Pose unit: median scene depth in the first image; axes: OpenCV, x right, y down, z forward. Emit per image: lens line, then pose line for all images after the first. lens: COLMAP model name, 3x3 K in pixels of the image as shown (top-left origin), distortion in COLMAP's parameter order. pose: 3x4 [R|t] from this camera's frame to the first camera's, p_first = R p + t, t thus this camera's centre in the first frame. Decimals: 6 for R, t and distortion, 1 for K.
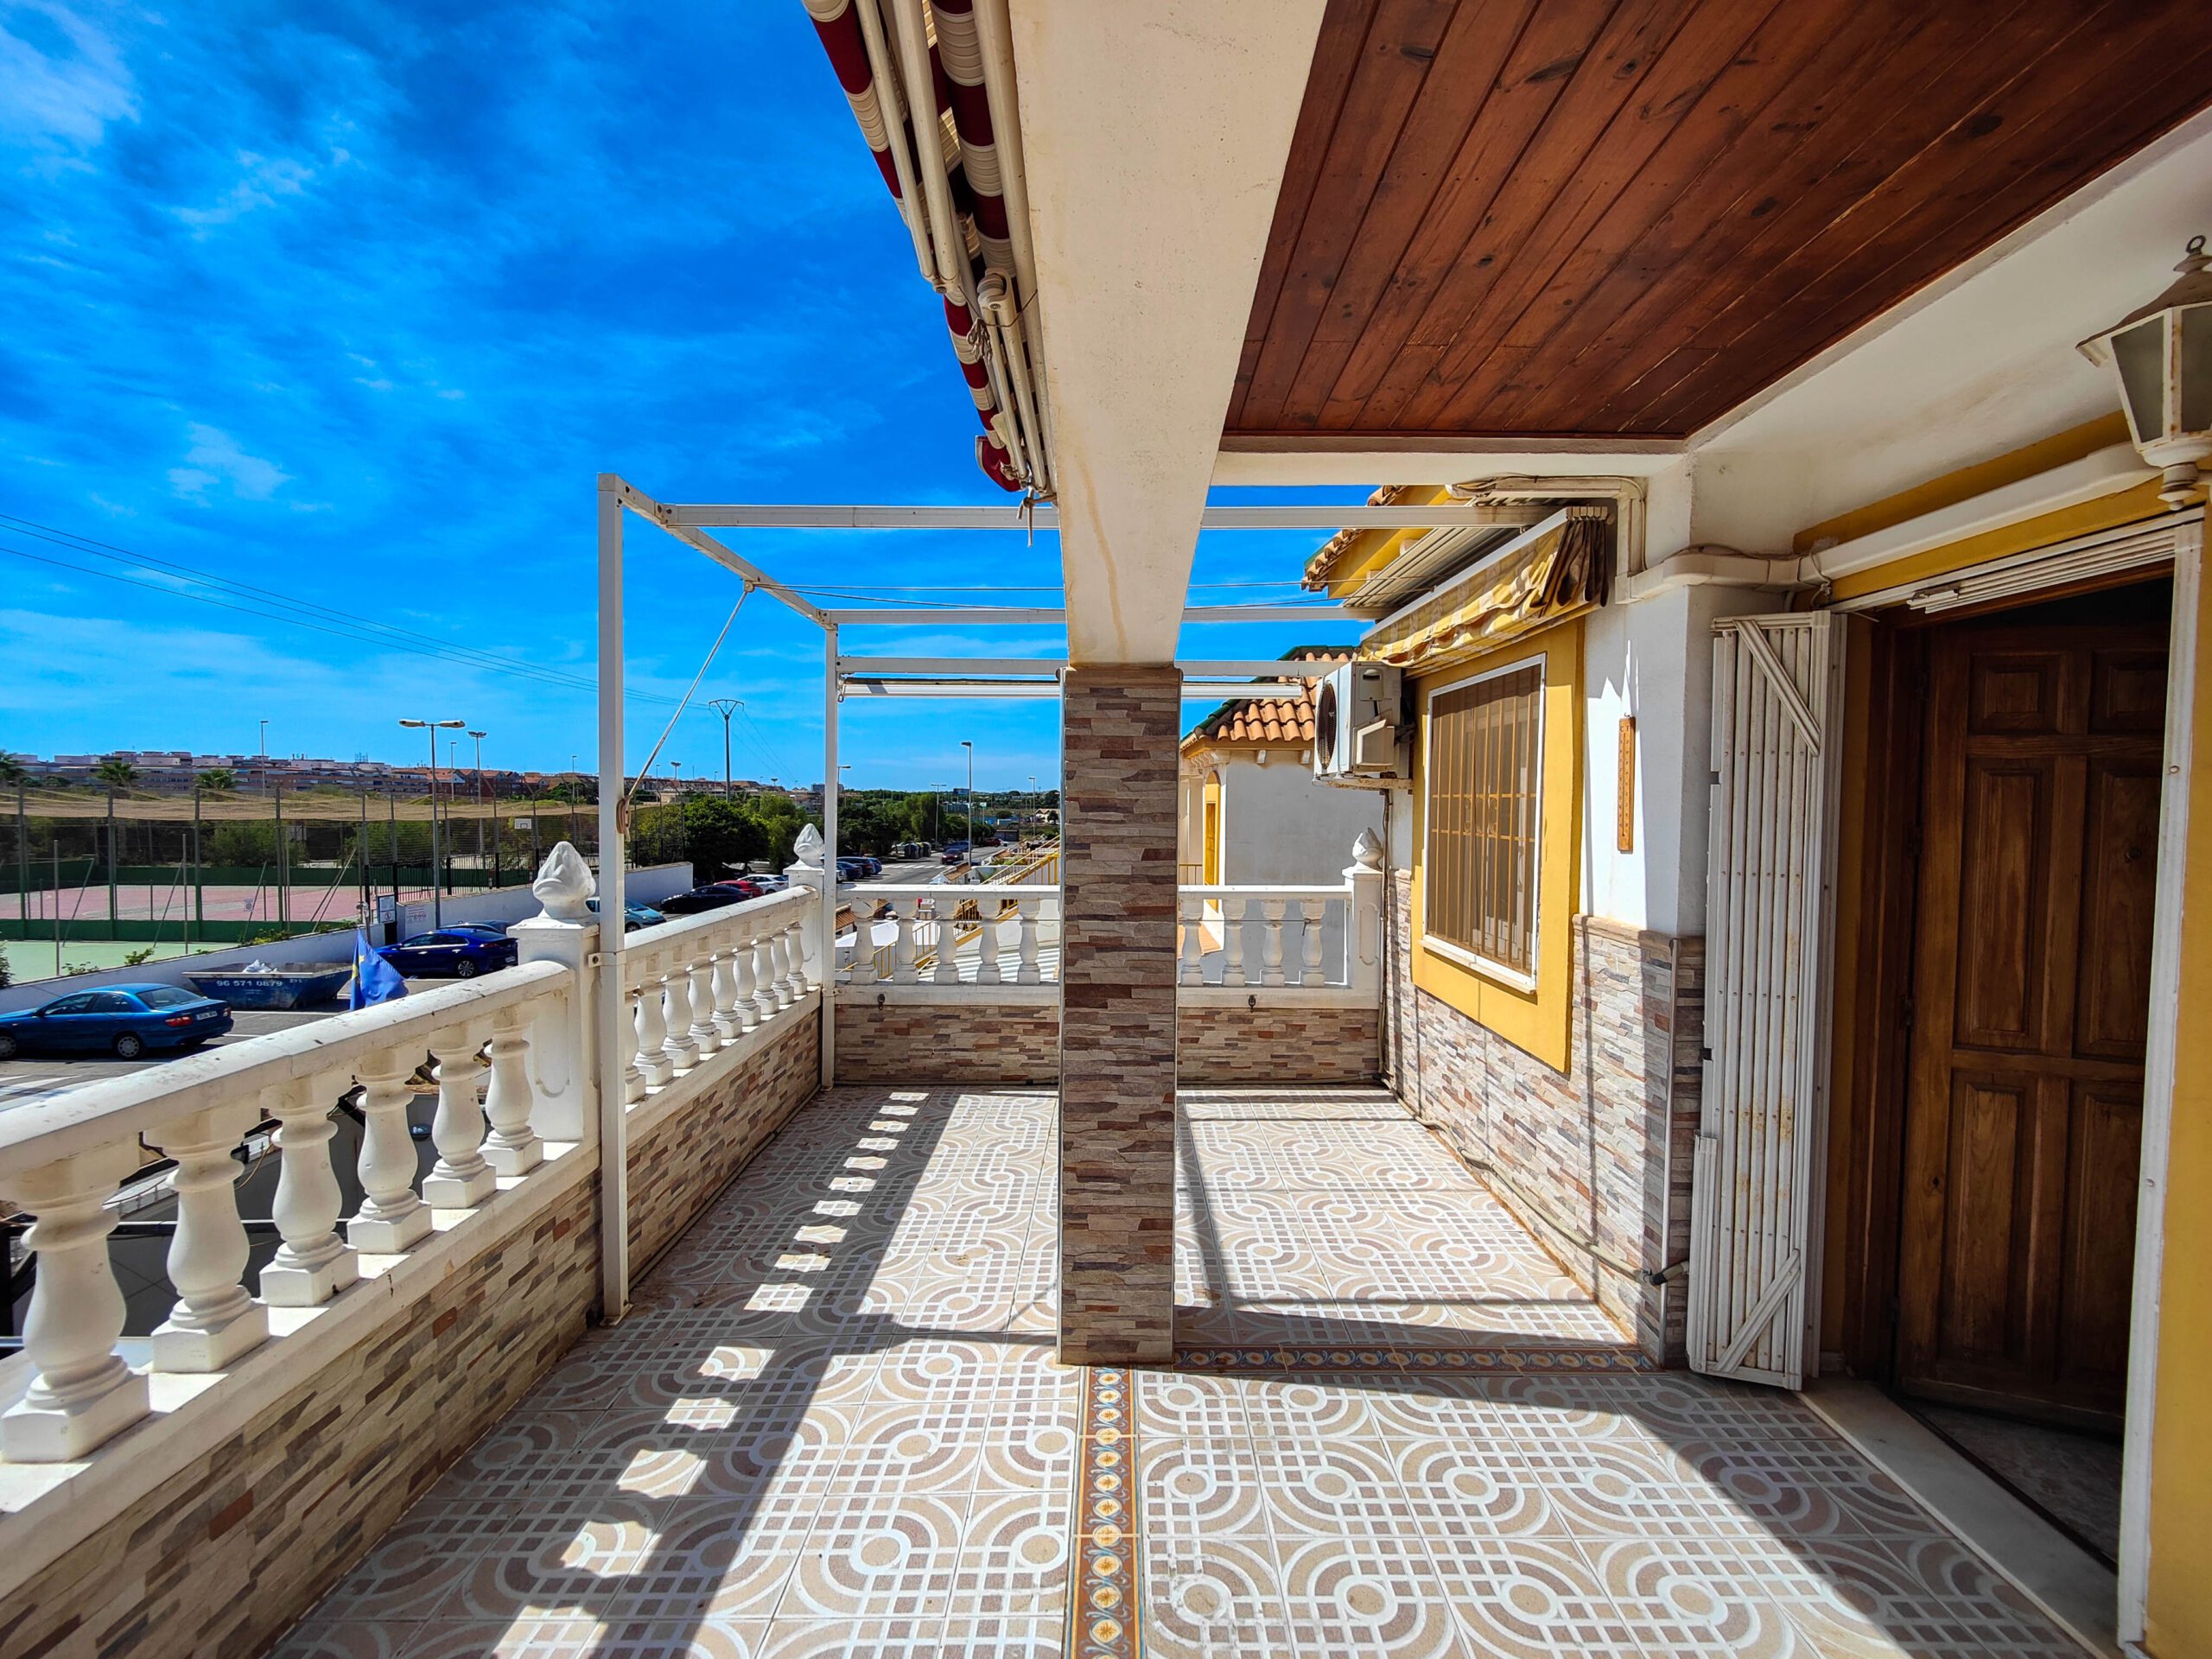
lens RADIAL K [[968.7, 0, 1113.7], [0, 968.7, 837.1], [0, 0, 1]] dist [0.038337, -0.032401]
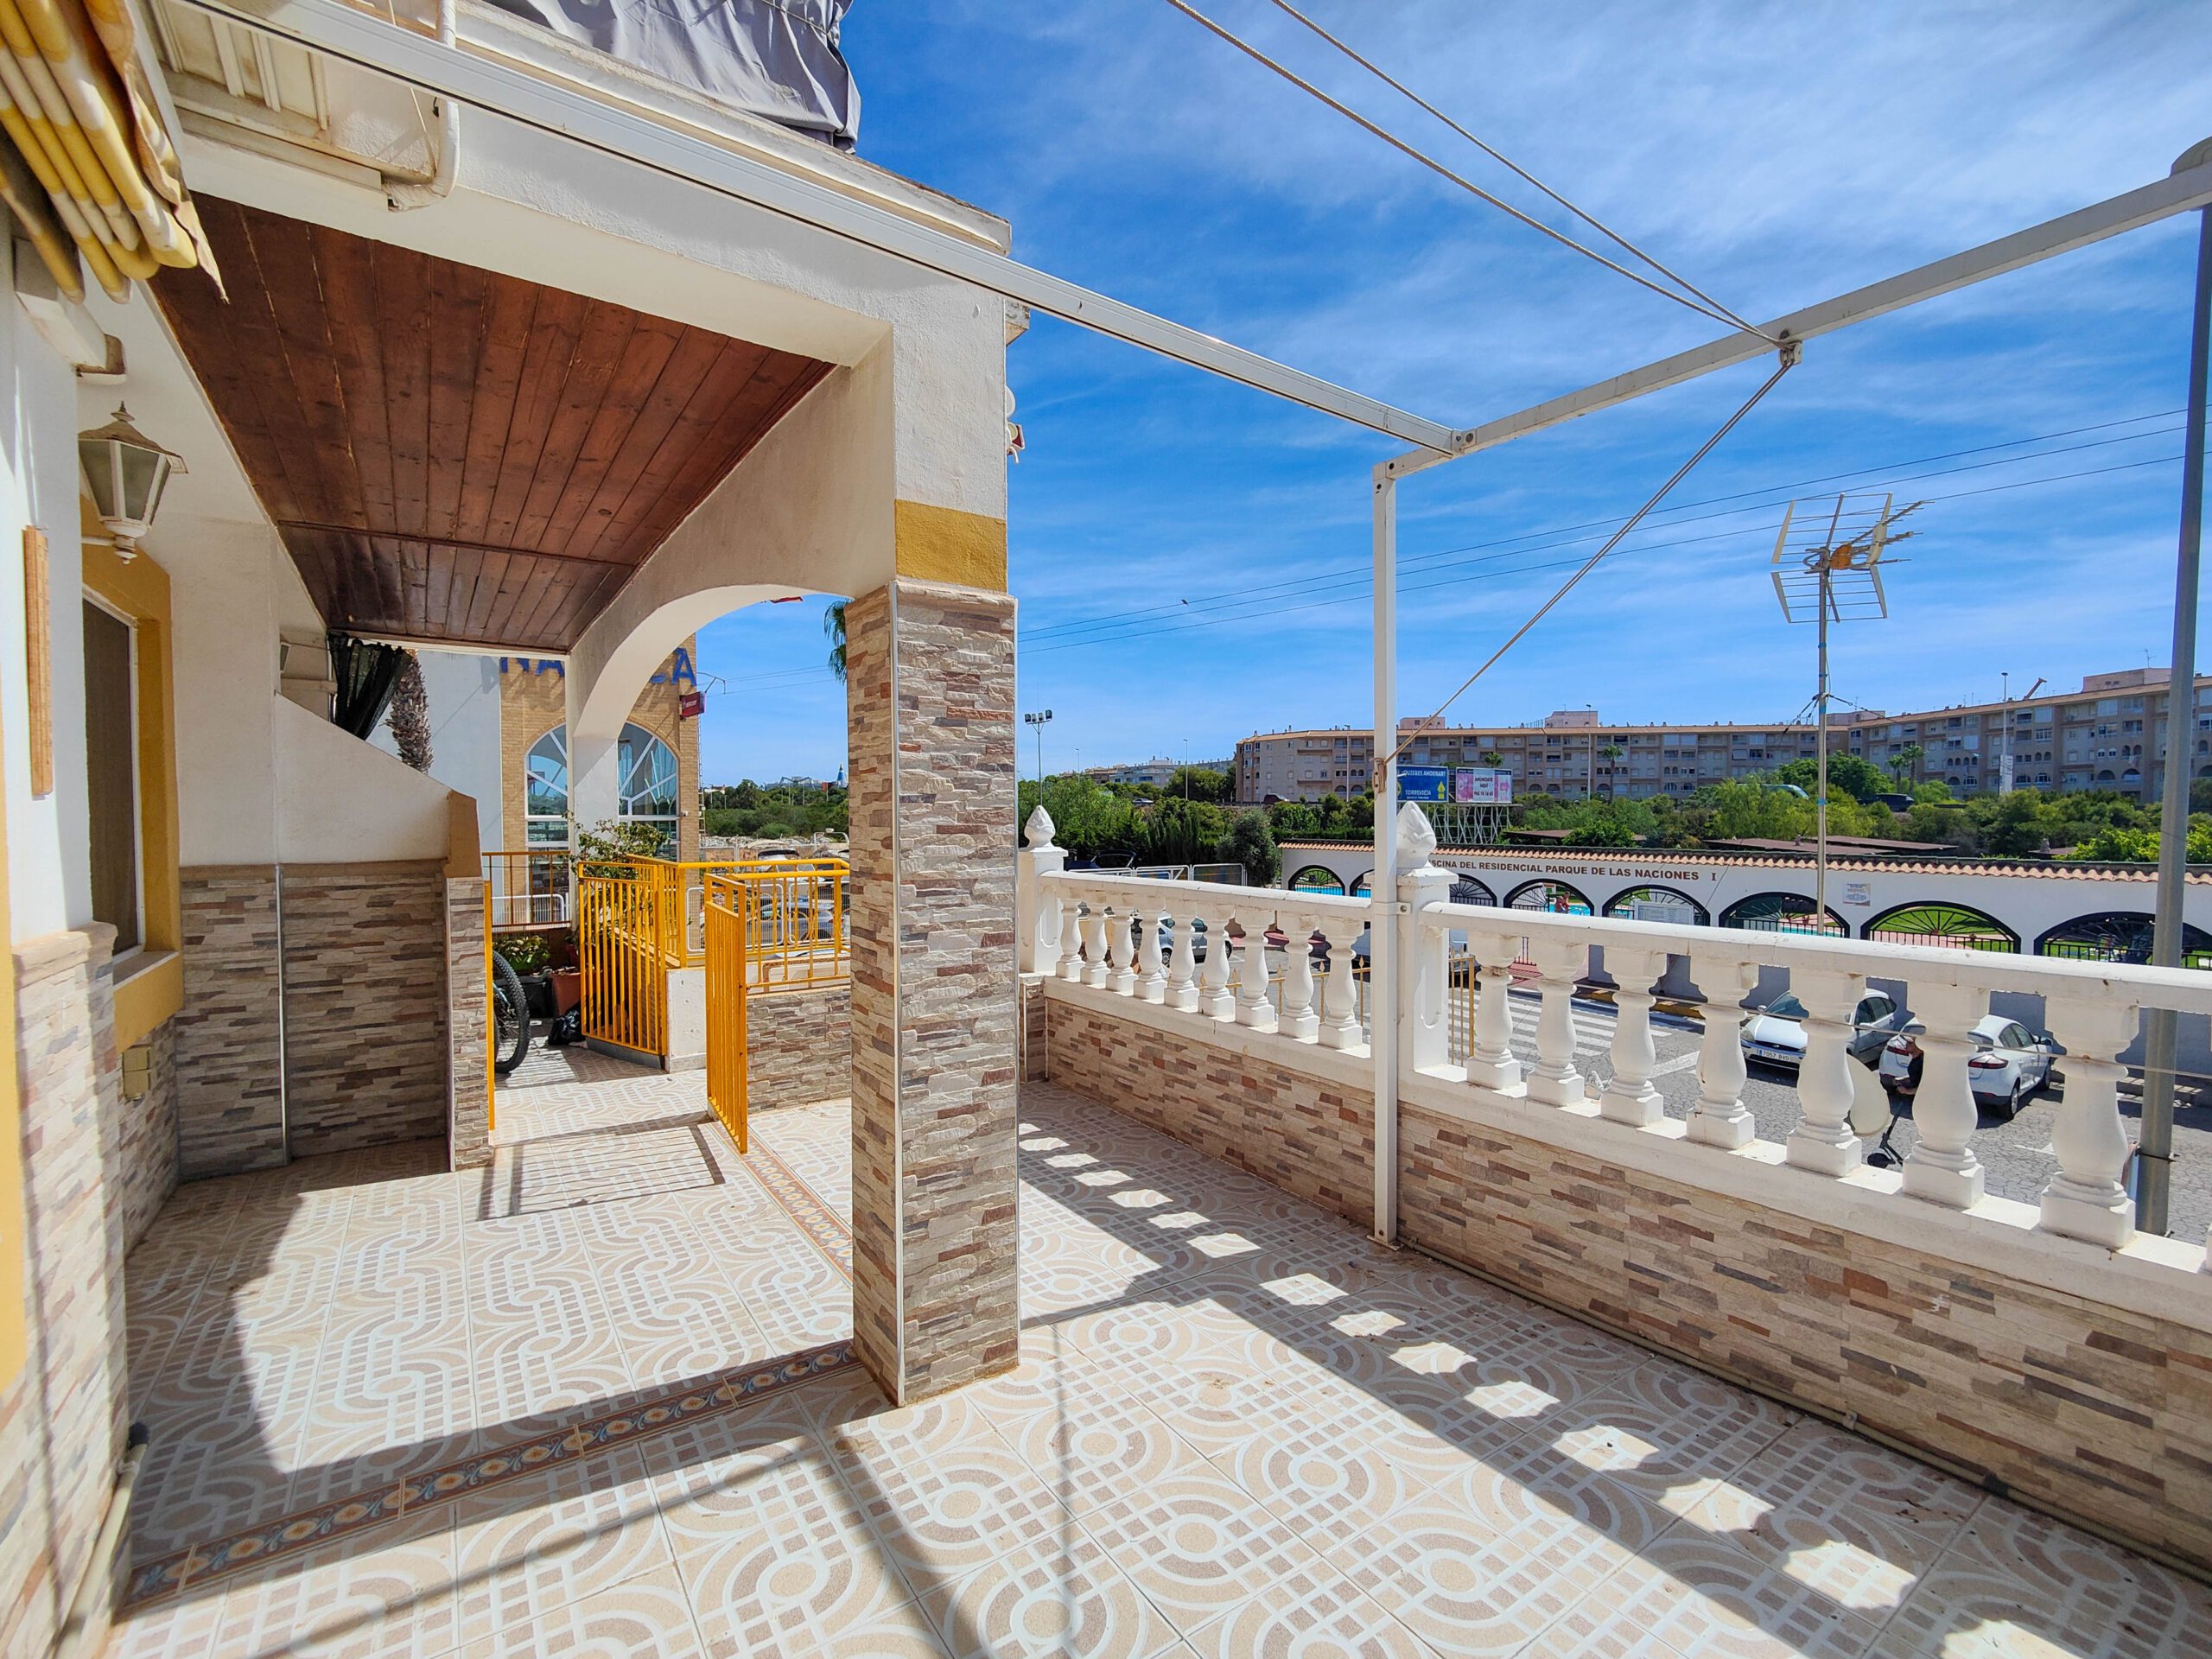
lens RADIAL K [[958.8, 0, 1115.3], [0, 958.8, 836.0], [0, 0, 1]] dist [0.025416, -0.019781]
pose [[-0.813966, 0.009609, -0.580832, 0.378296], [-0.026040, 0.998255, 0.053006, -0.006069], [0.580328, 0.058270, -0.812296, 1.818693]]
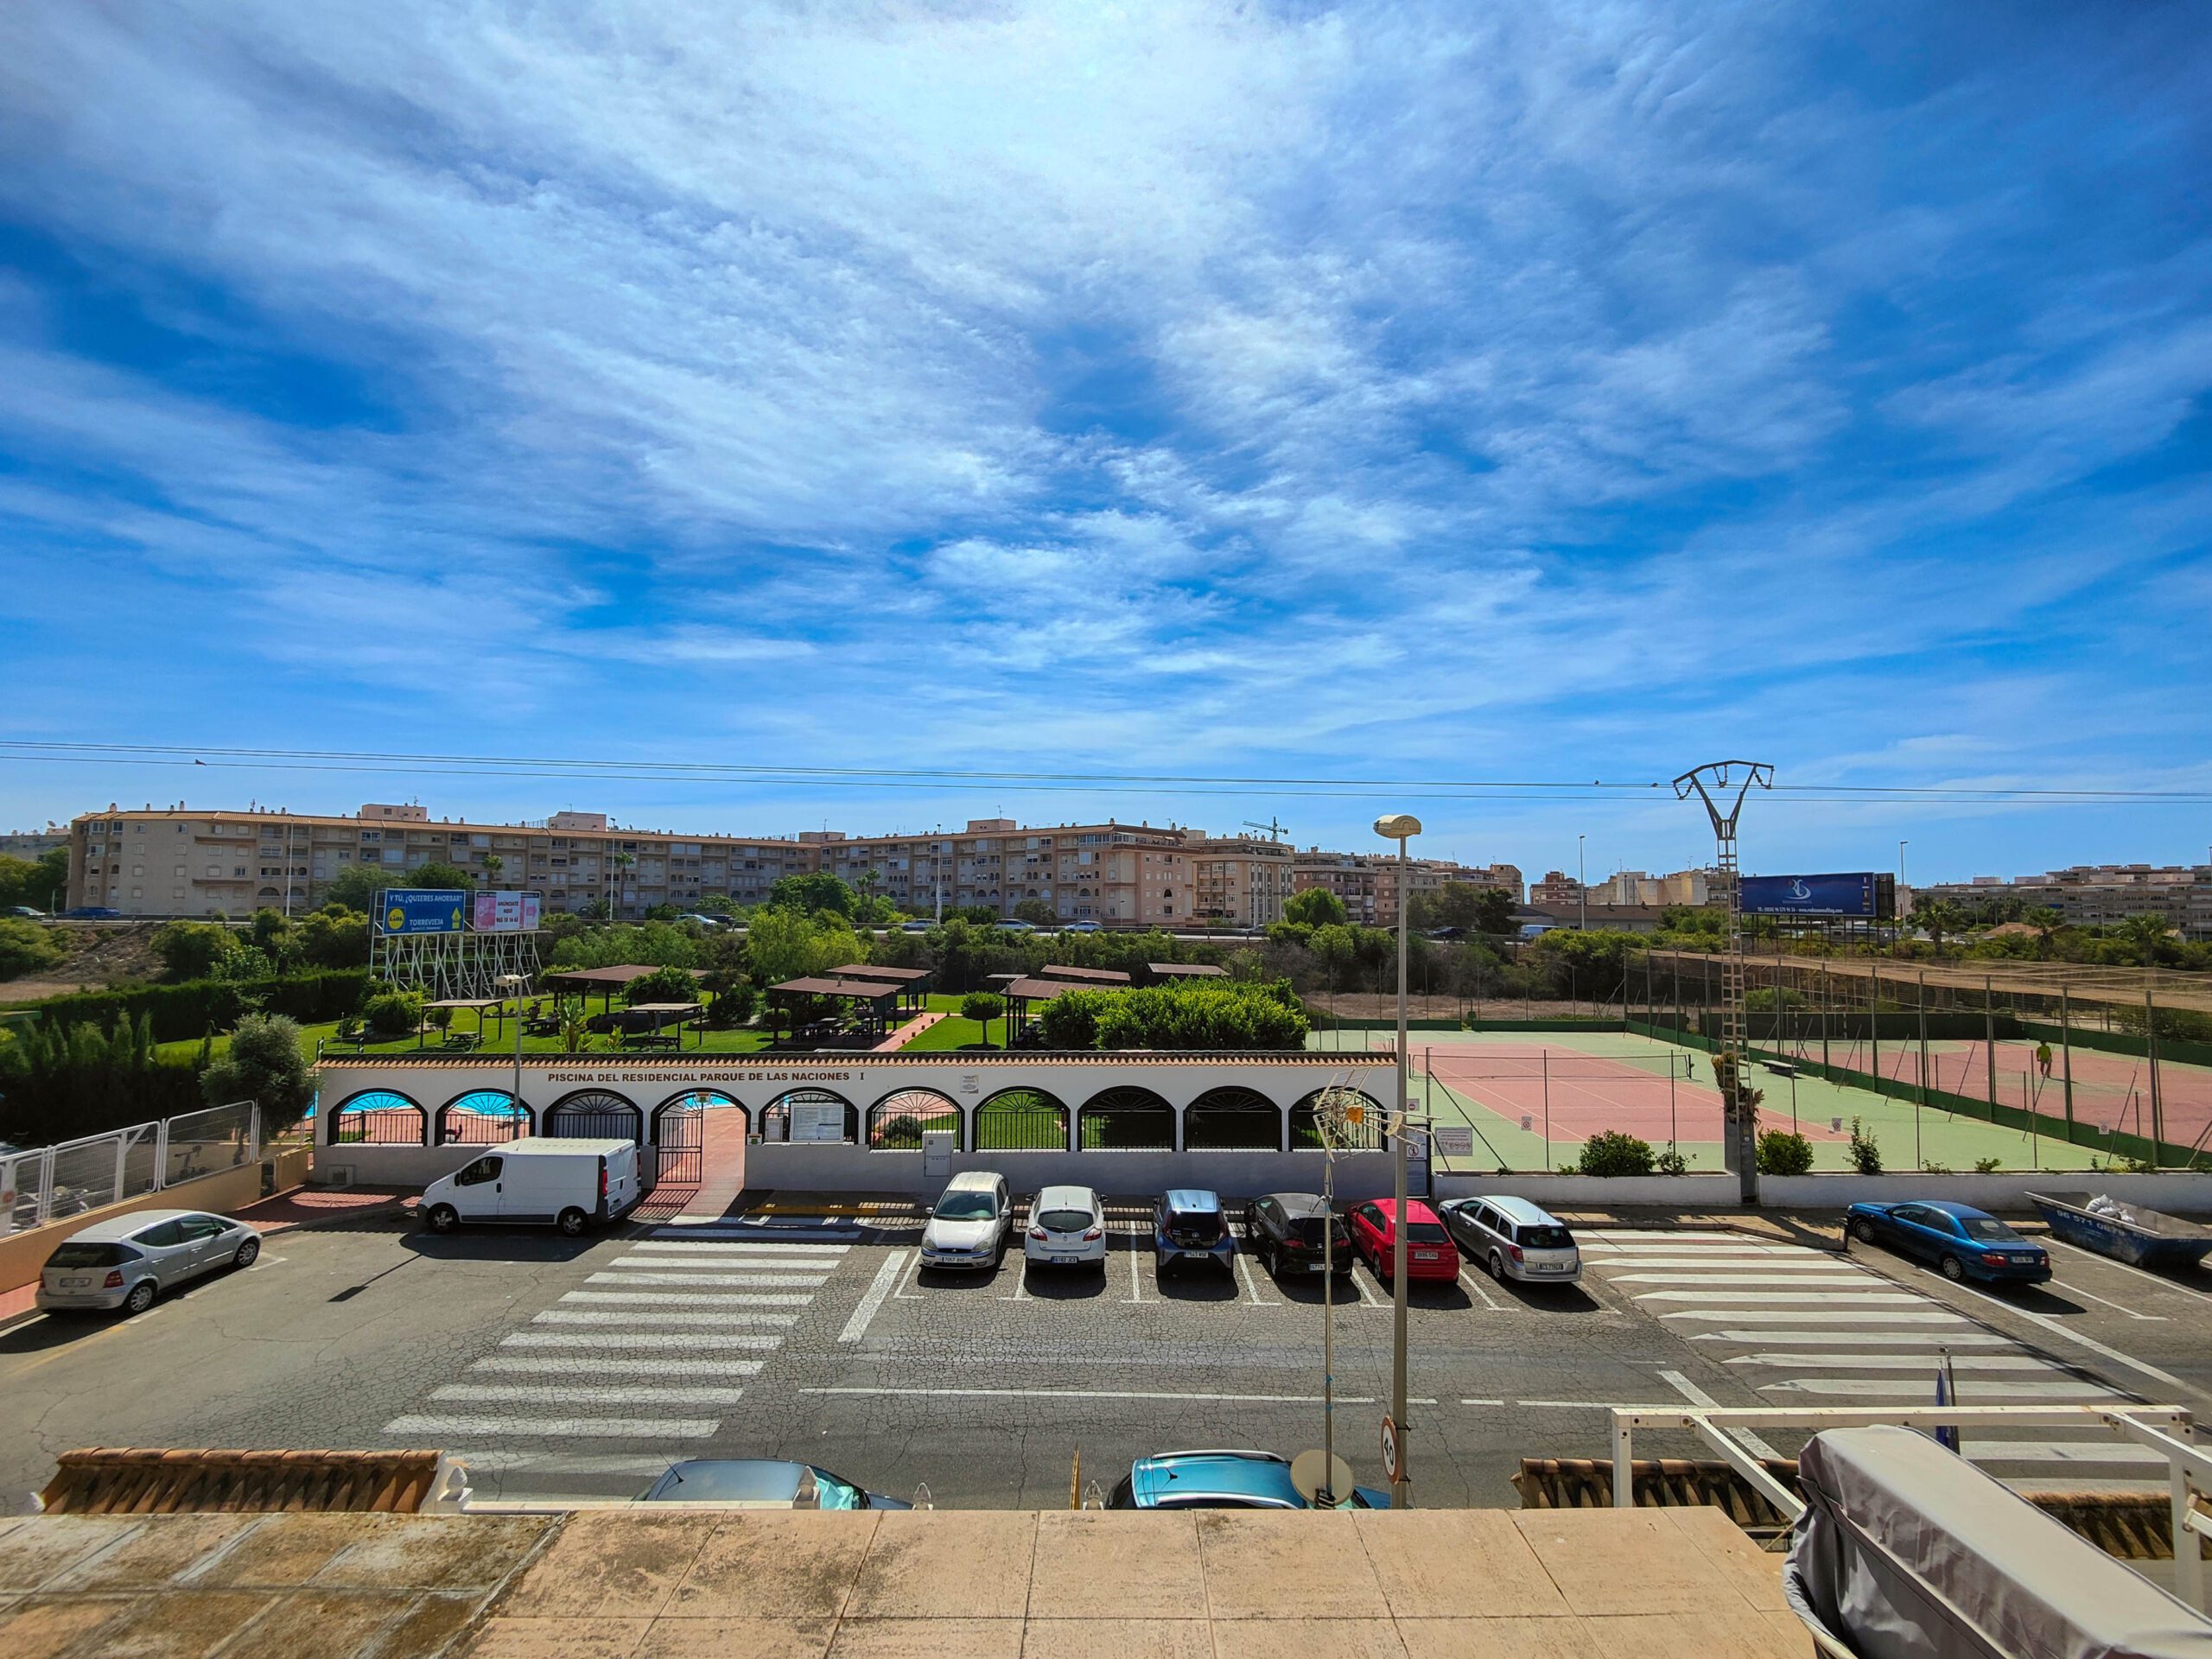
lens RADIAL K [[988.0, 0, 1113.3], [0, 988.0, 841.3], [0, 0, 1]] dist [0.025538, -0.021637]
pose [[0.002701, -0.070219, -0.997528, 0.962156], [-0.040242, 0.996716, -0.070271, -1.083445], [0.999186, 0.040332, -0.000133, 0.282586]]
